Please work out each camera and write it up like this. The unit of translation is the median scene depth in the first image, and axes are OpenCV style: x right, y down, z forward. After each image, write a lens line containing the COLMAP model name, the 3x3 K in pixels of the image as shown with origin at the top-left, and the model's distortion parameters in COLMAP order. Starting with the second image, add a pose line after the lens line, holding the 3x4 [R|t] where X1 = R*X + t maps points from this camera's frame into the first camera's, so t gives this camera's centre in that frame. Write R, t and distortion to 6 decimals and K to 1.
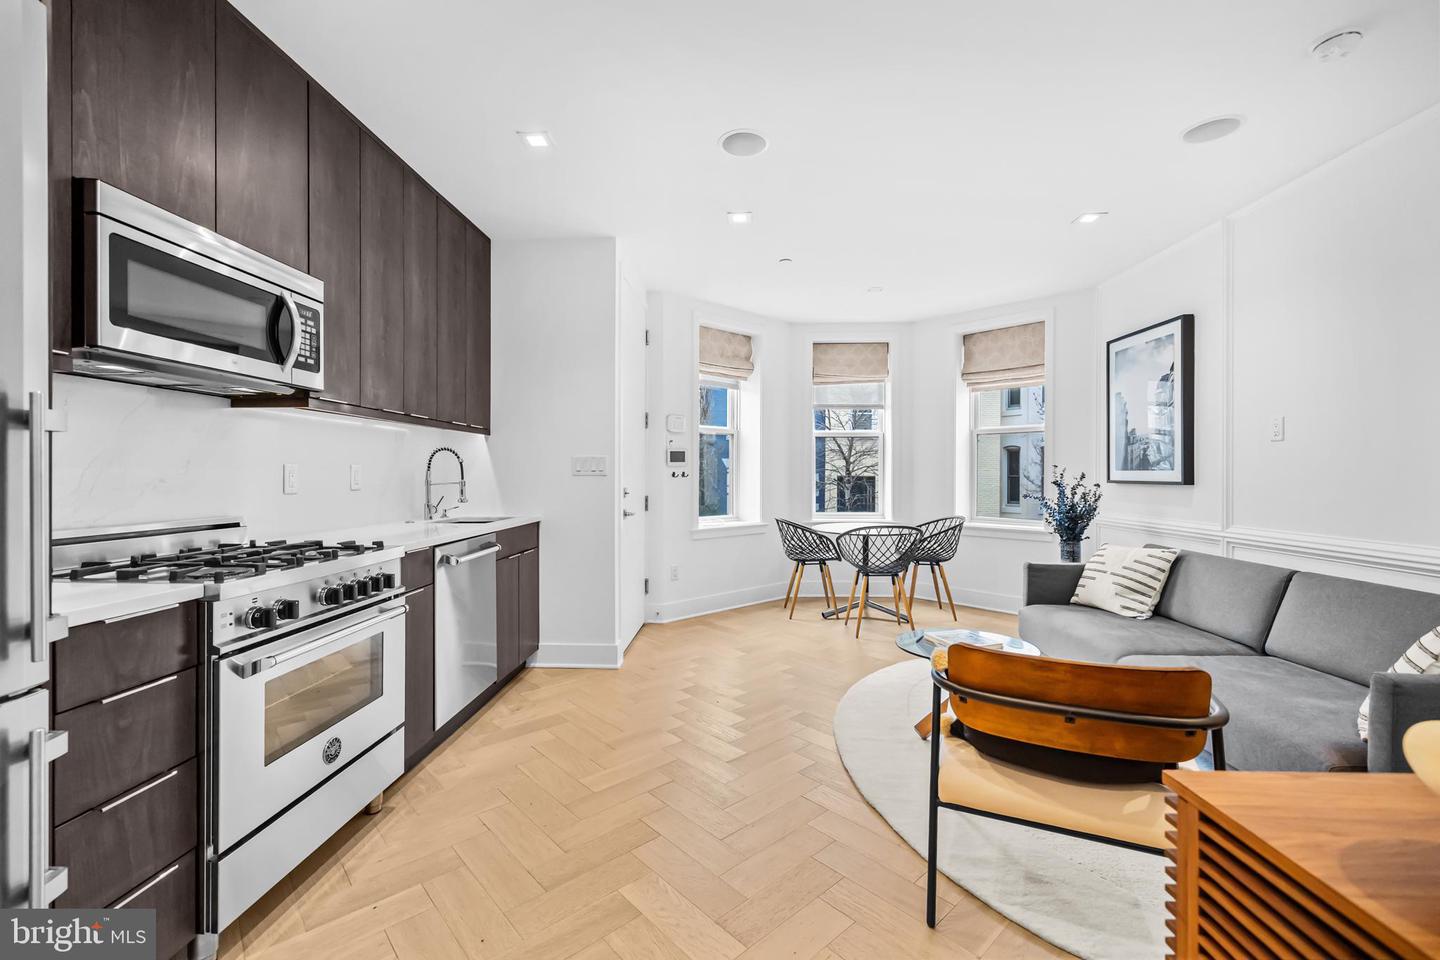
lens RADIAL K [[605.9, 0, 720.0], [0, 605.9, 475.2], [0, 0, 1]] dist [0.000801, 0.000121]
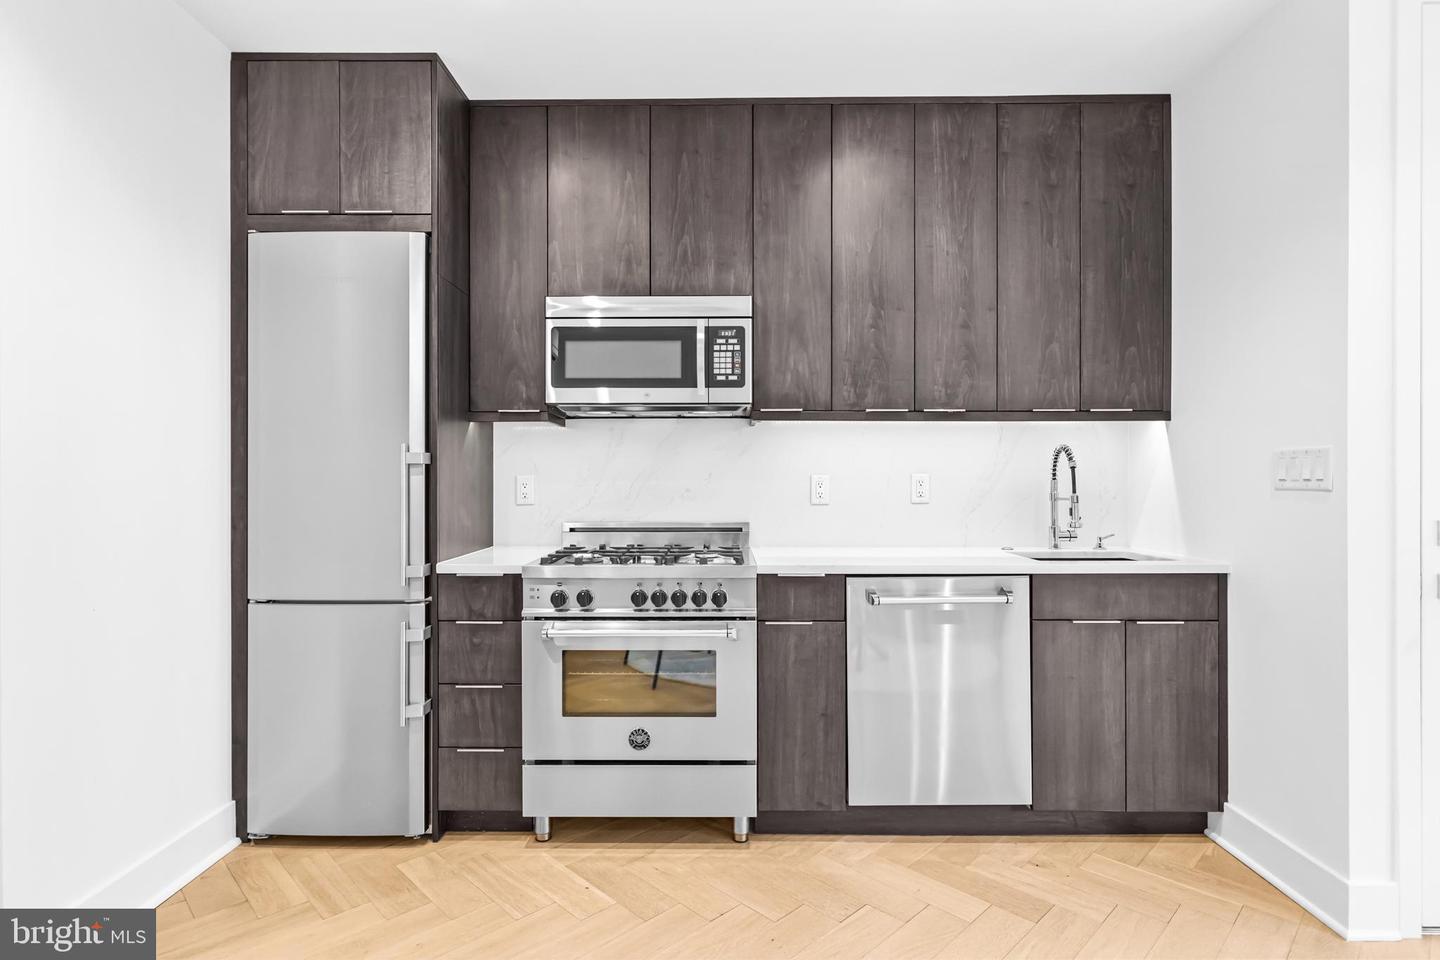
lens RADIAL K [[742.8, 0, 719.4], [0, 742.8, 473.9], [0, 0, 1]] dist [-0.001177, 0.000876]
pose [[0.036404, -0.004780, -0.999326, 0.346931], [-0.000637, 0.999988, -0.004806, -0.009060], [0.999337, 0.000811, 0.036400, 0.536125]]
